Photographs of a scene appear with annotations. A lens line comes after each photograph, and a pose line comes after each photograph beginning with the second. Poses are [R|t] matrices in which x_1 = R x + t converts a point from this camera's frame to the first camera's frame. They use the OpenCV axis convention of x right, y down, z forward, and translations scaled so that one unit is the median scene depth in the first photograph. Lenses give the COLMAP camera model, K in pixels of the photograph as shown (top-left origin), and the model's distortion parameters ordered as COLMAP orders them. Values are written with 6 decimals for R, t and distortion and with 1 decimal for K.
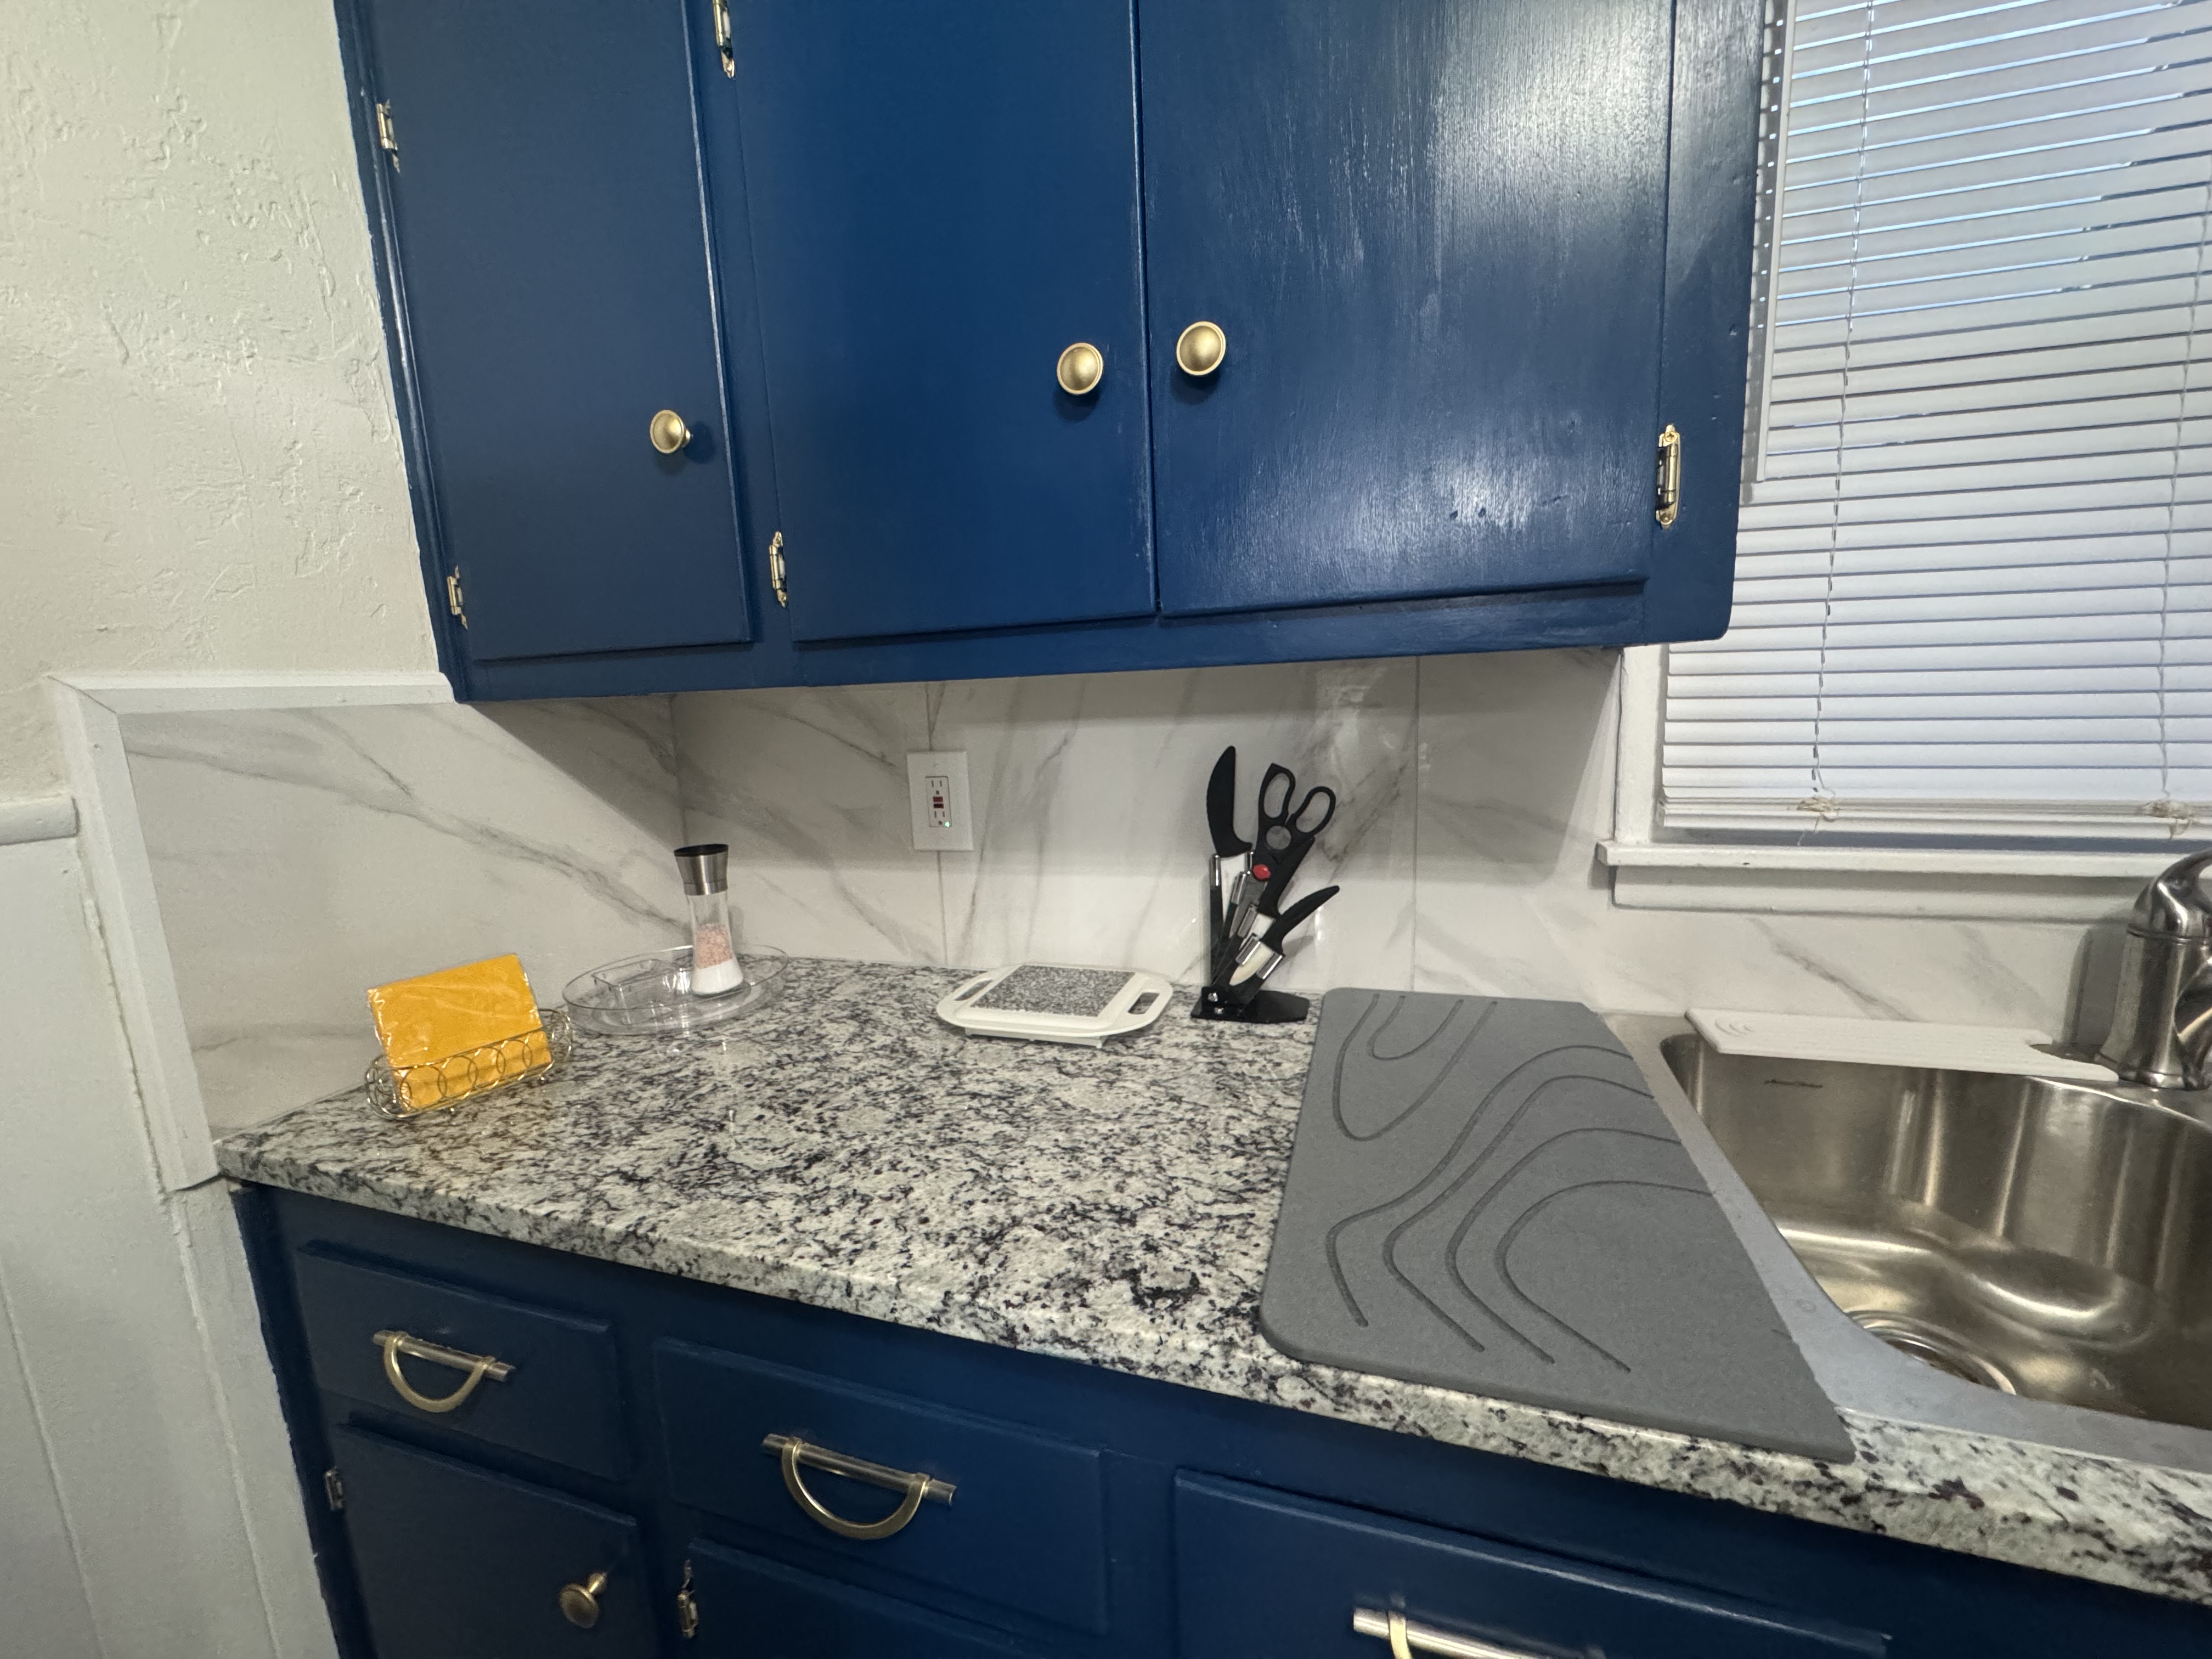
lens RADIAL K [[893.1, 0, 1111.5], [0, 893.1, 826.5], [0, 0, 1]] dist [-0.001061, -0.000077]
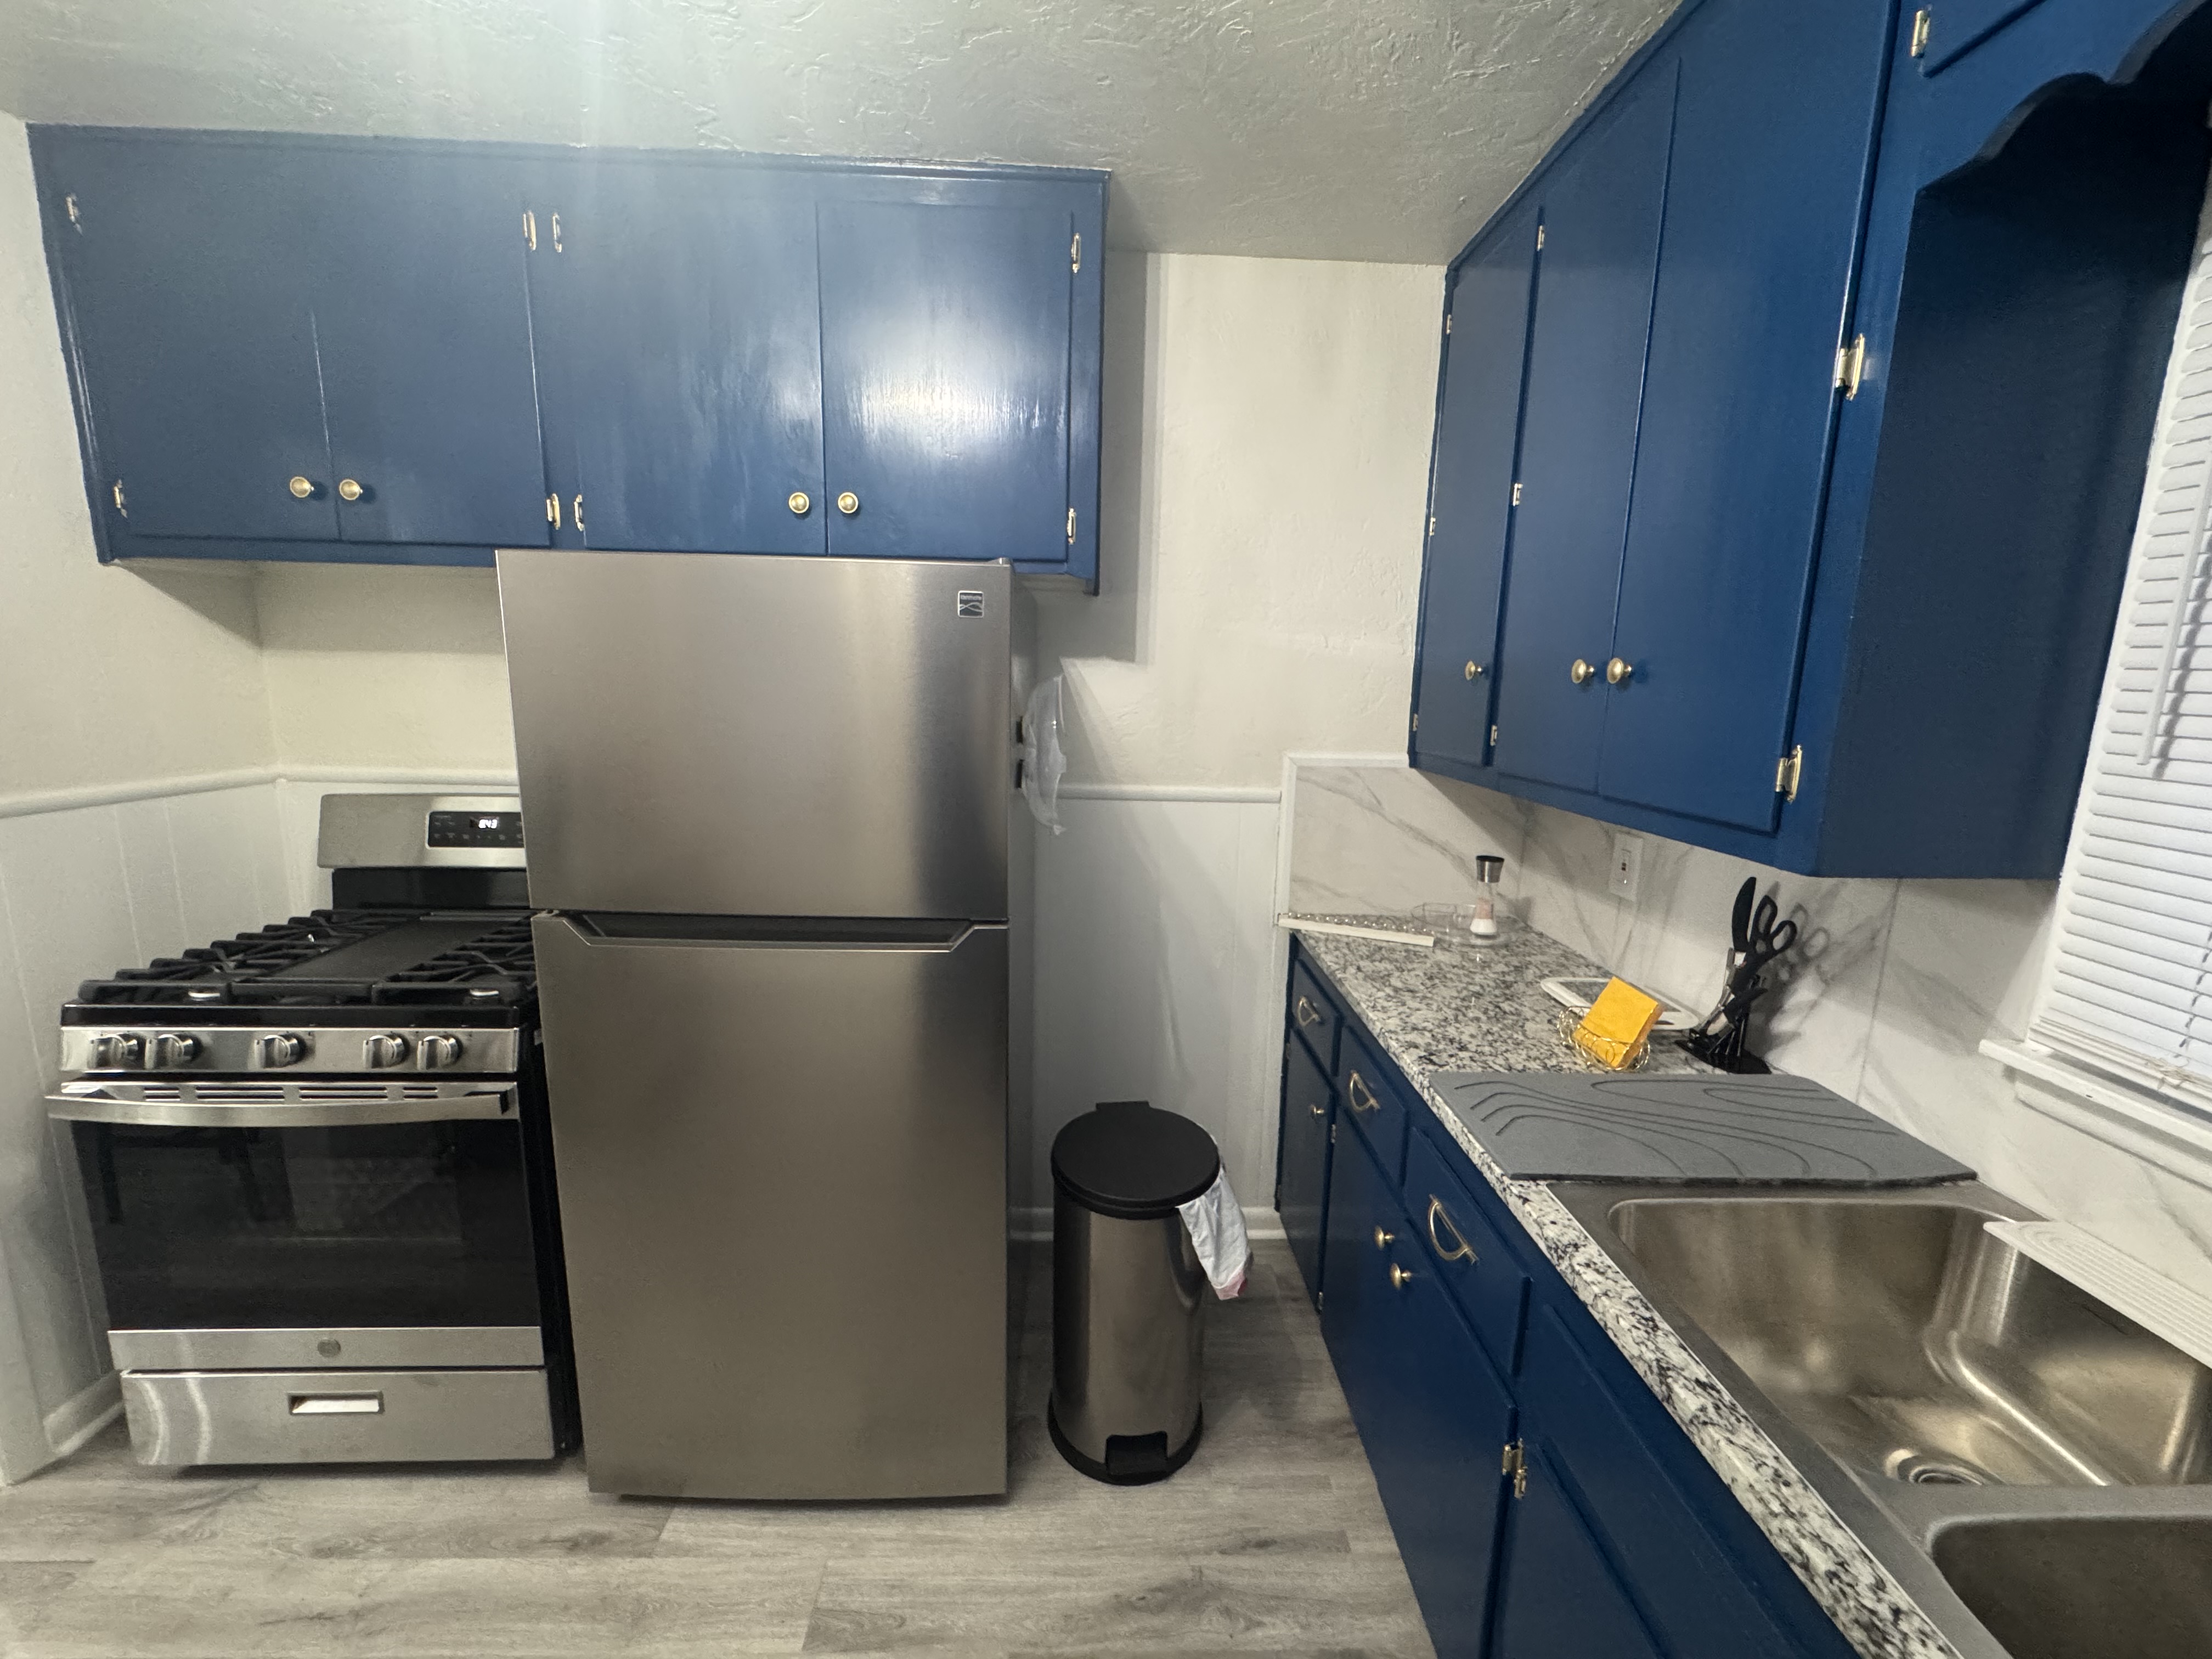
lens RADIAL K [[893.1, 0, 1109.1], [0, 893.1, 828.2], [0, 0, 1]] dist [-0.001061, -0.000077]
pose [[0.333912, 0.209632, -0.918998, 1.237030], [-0.186609, 0.970361, 0.153545, -0.219331], [0.923948, 0.120223, 0.363134, -0.547805]]
